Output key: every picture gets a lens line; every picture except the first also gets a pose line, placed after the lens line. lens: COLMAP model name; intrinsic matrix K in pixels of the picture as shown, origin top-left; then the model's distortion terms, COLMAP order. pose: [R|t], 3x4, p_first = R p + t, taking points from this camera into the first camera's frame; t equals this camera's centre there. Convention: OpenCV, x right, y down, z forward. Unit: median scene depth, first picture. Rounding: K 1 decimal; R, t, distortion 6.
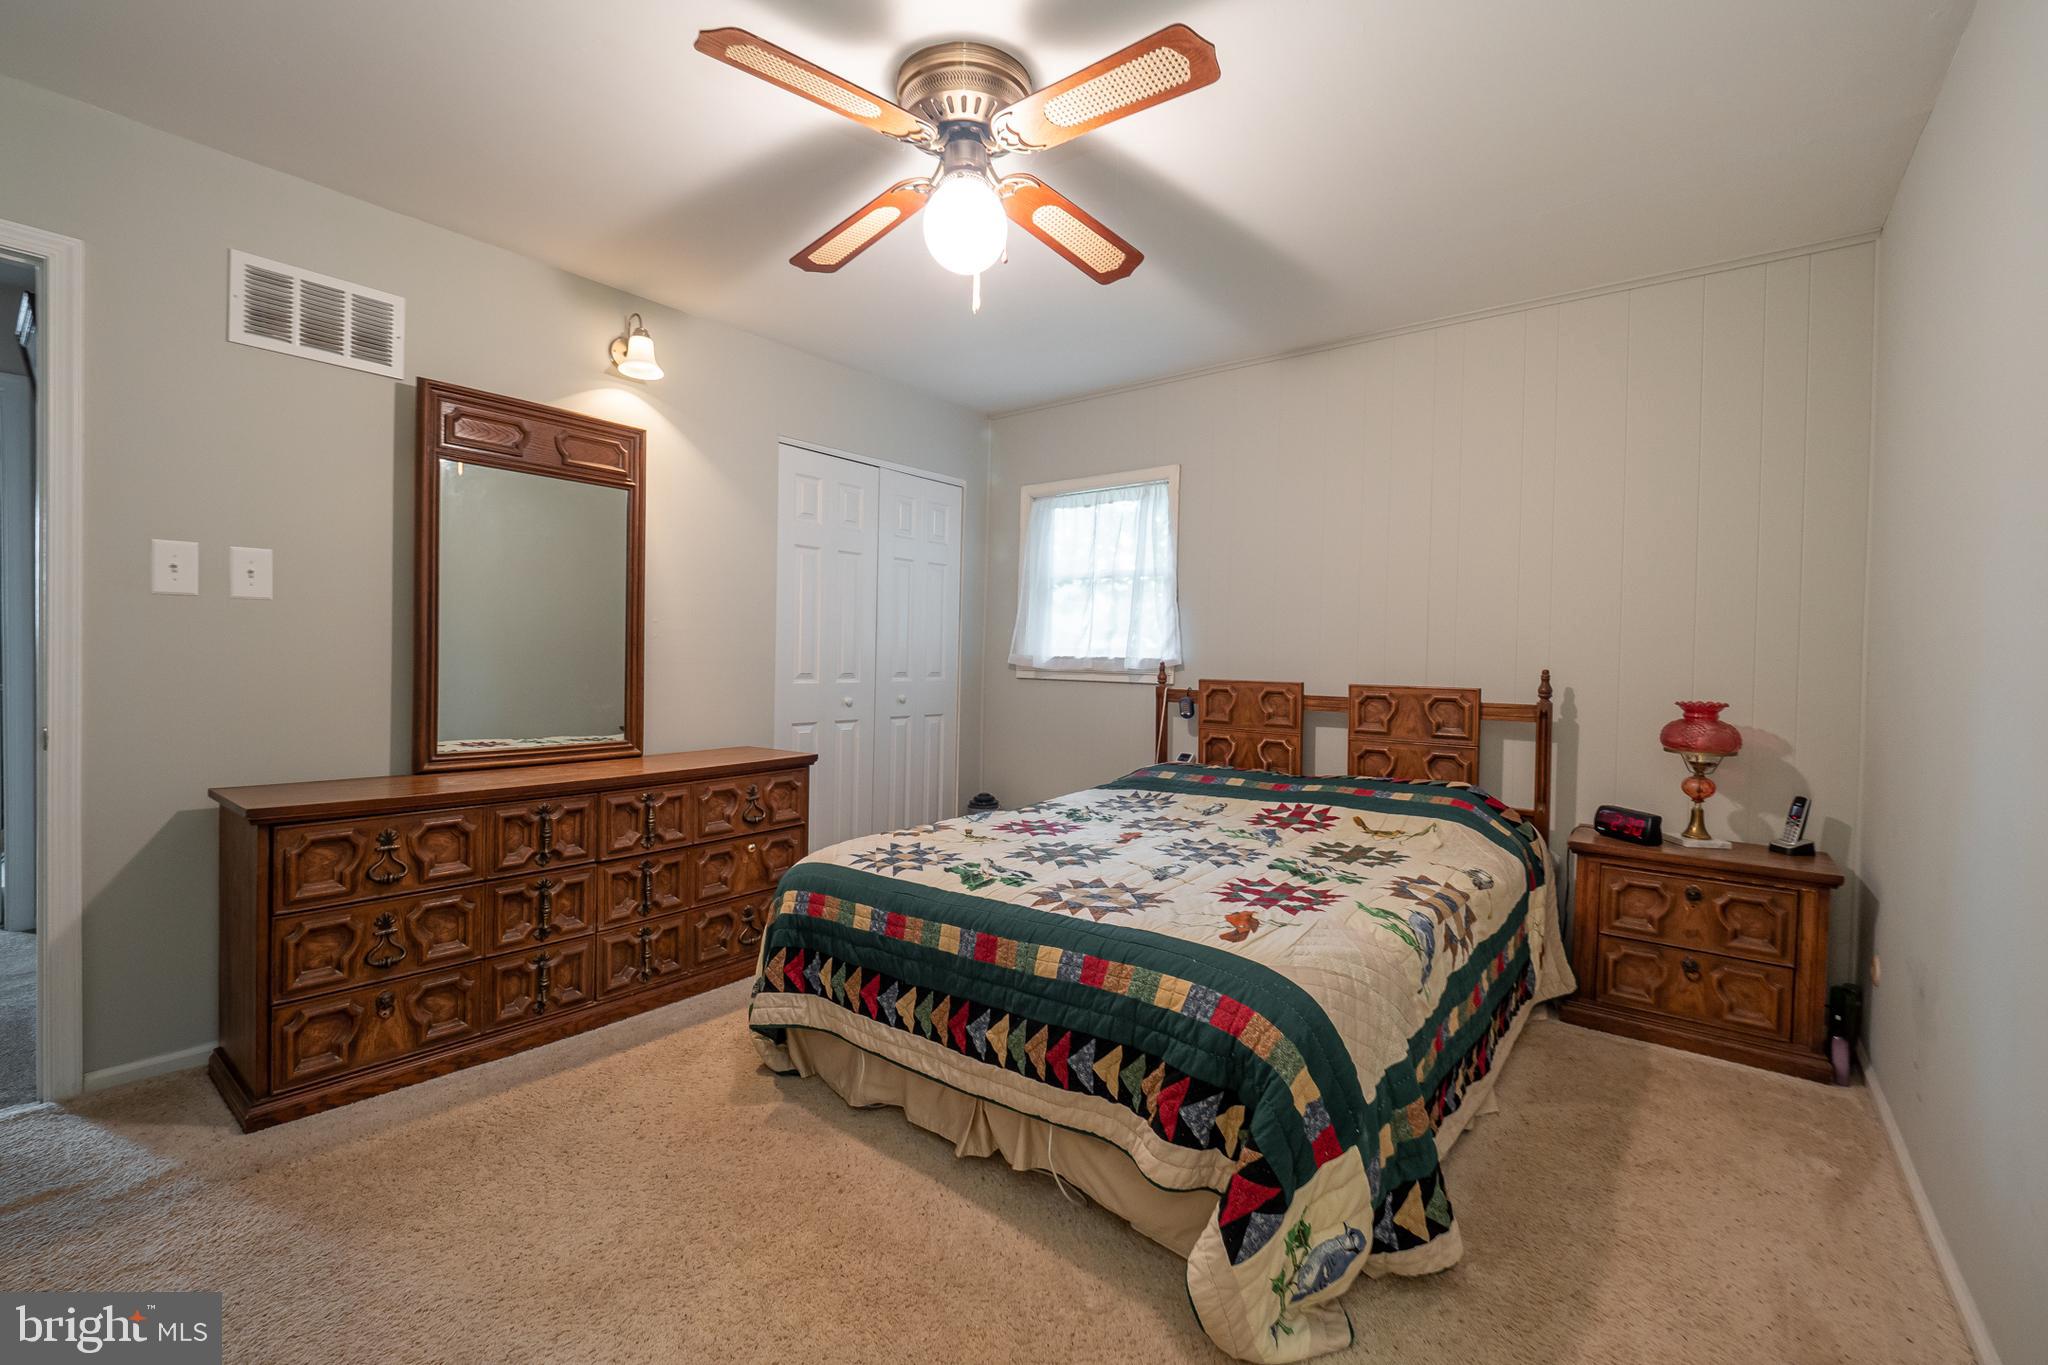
lens RADIAL K [[860.3, 0, 1009.3], [0, 860.3, 674.0], [0, 0, 1]] dist [0.001876, -0.006090]
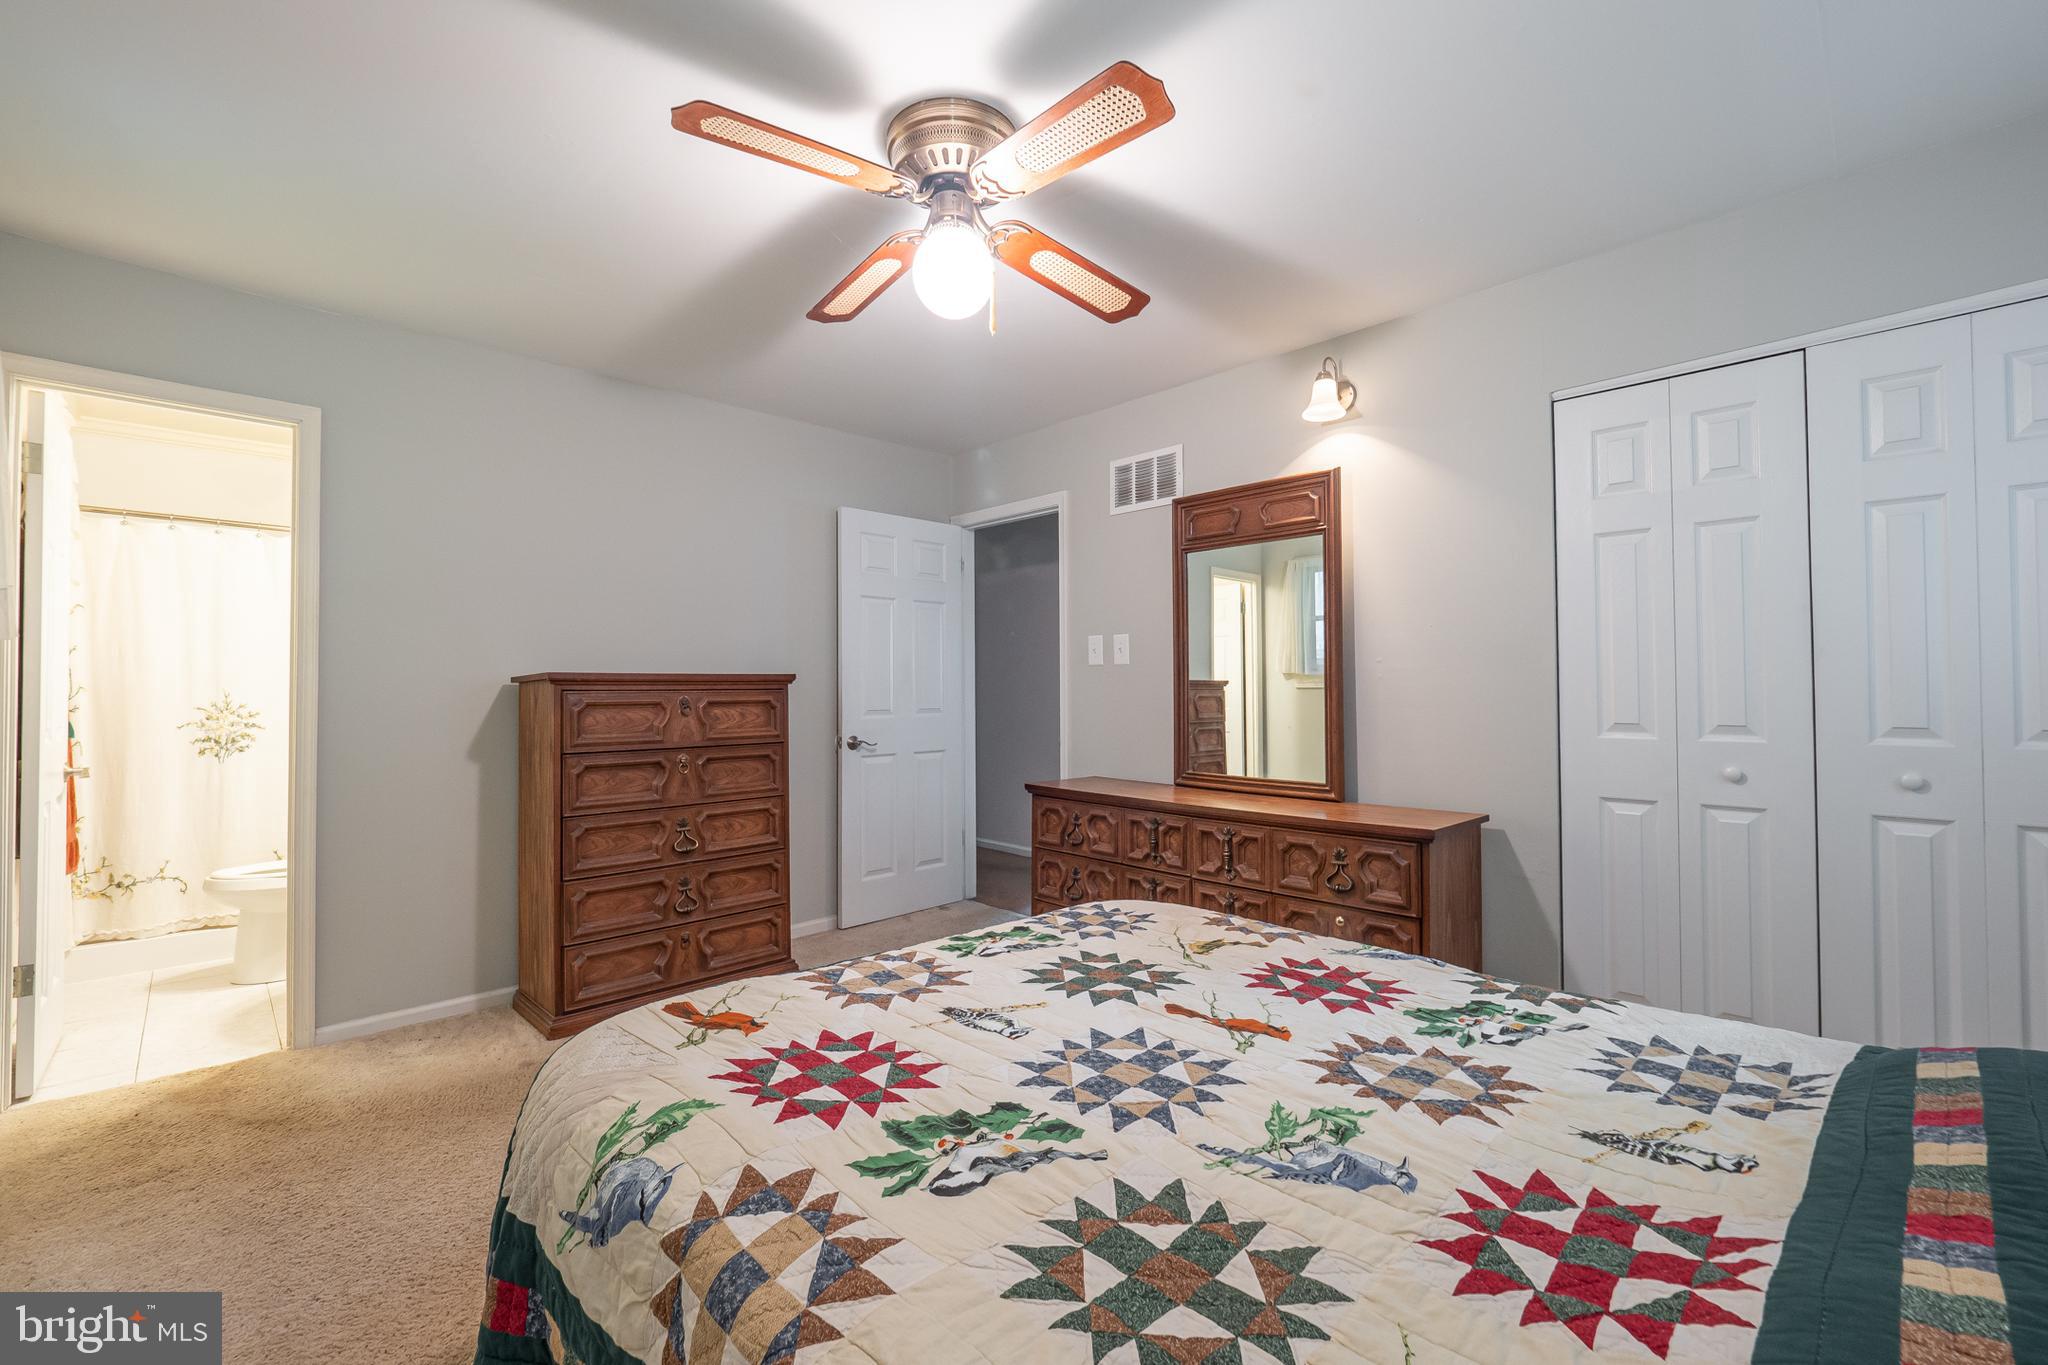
lens RADIAL K [[860.3, 0, 1022.4], [0, 860.3, 676.5], [0, 0, 1]] dist [0.001876, -0.006090]
pose [[-0.136445, -0.029982, -0.990194, 0.702369], [-0.017097, 0.999464, -0.027907, -0.014777], [0.990500, 0.013122, -0.136885, 0.928187]]
